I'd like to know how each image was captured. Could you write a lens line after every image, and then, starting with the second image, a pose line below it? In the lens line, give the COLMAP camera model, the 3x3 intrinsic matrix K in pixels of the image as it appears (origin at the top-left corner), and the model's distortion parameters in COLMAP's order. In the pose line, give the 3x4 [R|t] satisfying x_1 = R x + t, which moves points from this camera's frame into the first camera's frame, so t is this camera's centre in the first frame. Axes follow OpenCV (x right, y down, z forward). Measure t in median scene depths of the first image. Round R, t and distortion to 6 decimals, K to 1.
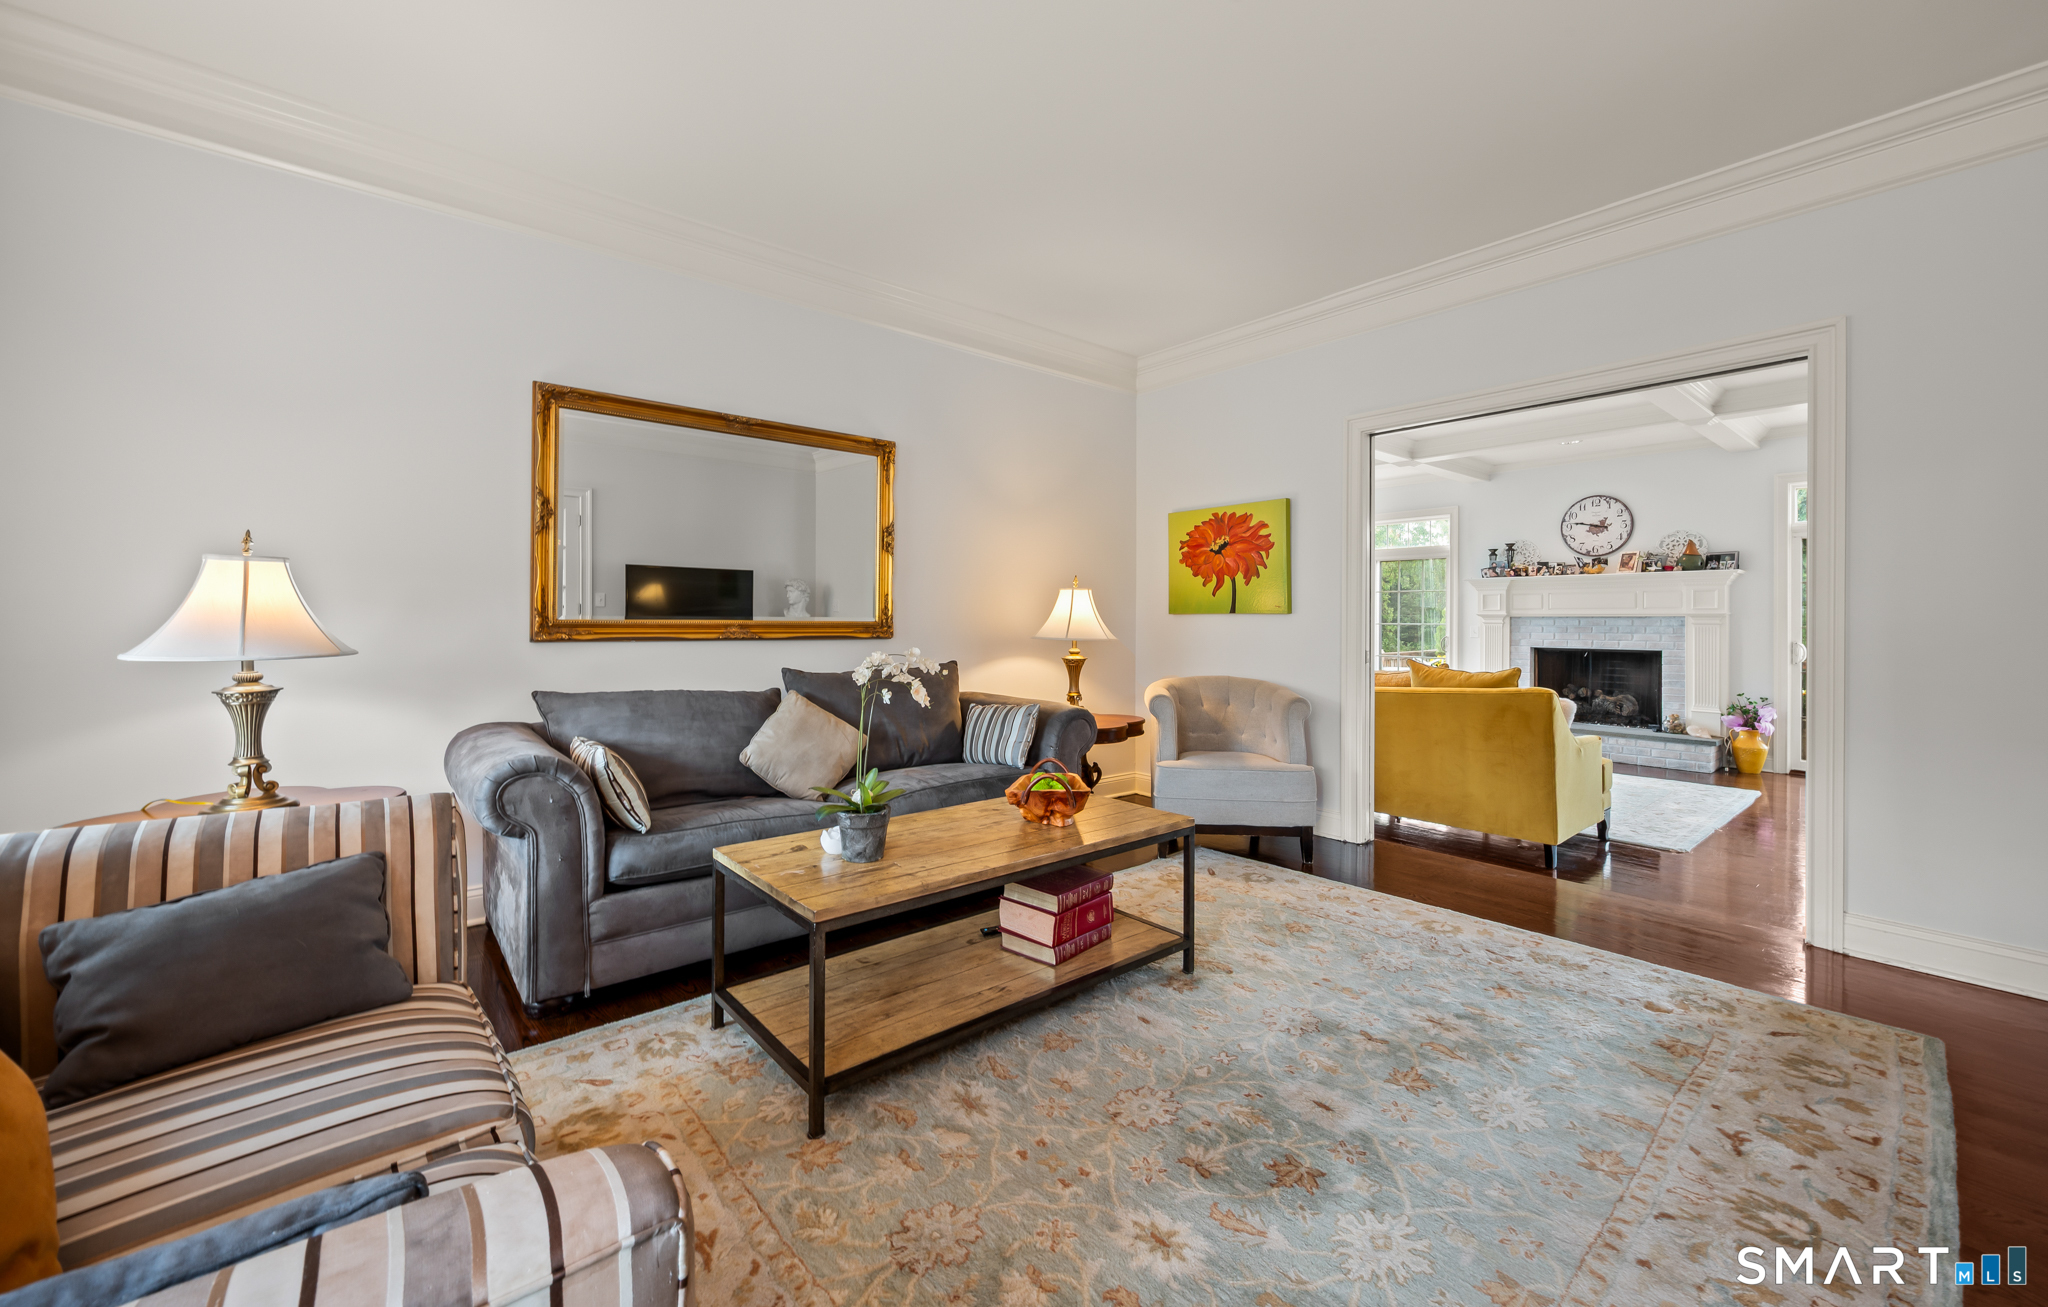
lens RADIAL K [[813.0, 0, 1030.6], [0, 813.0, 637.1], [0, 0, 1]] dist [-0.010174, -0.000370]
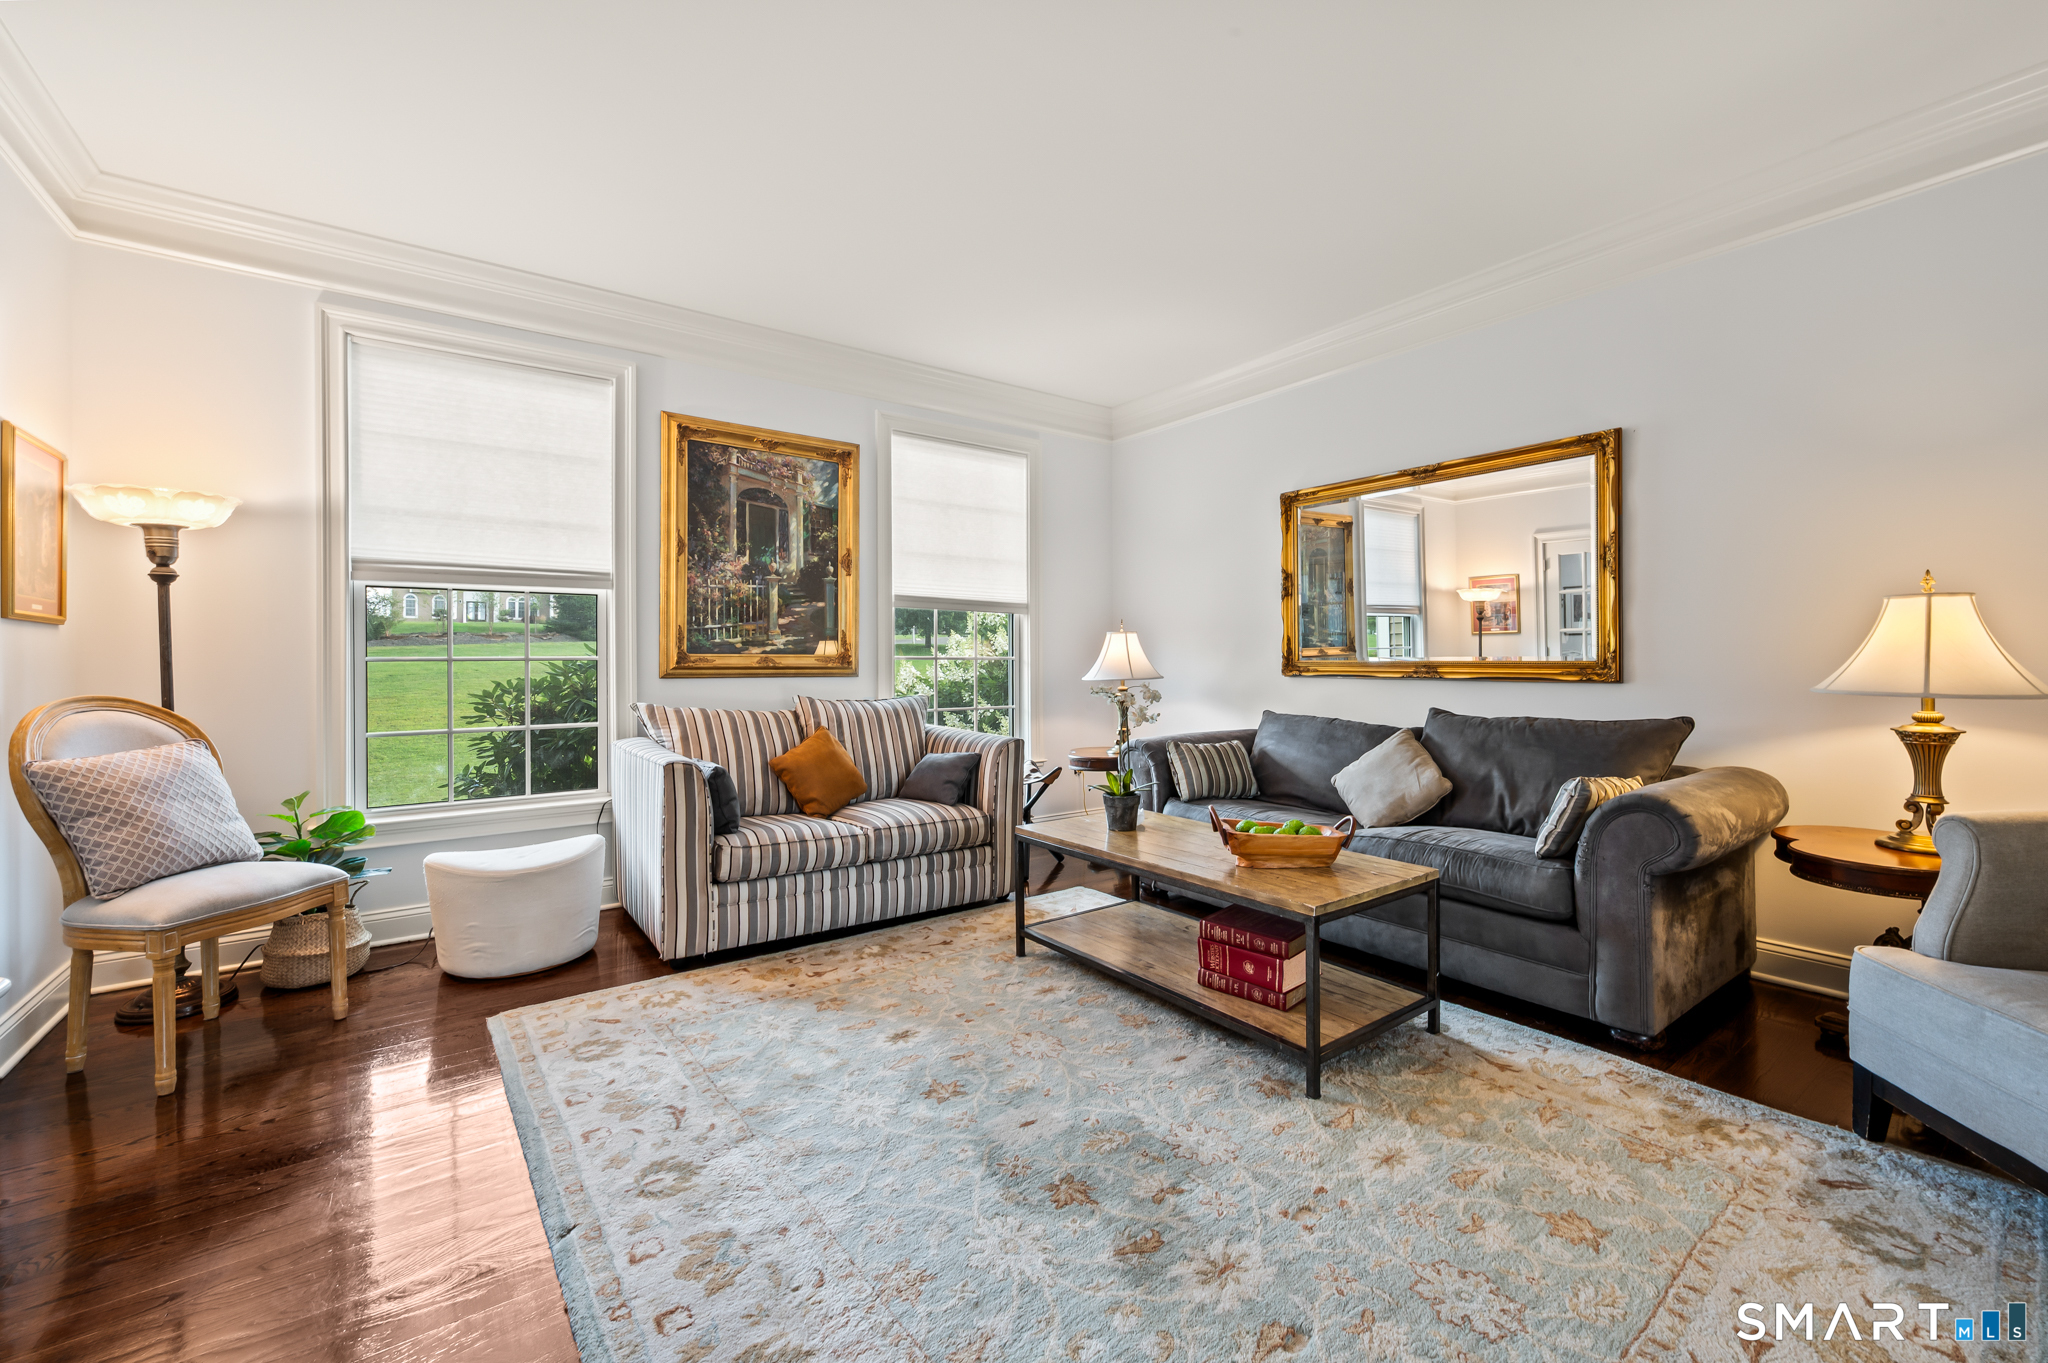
lens RADIAL K [[812.9, 0, 1022.4], [0, 812.9, 682.8], [0, 0, 1]] dist [0.000986, 0.000463]
pose [[-0.065254, 0.025407, -0.997545, 0.844493], [-0.012697, 0.999574, 0.026289, -0.015029], [0.997788, 0.014381, -0.064904, 0.631233]]
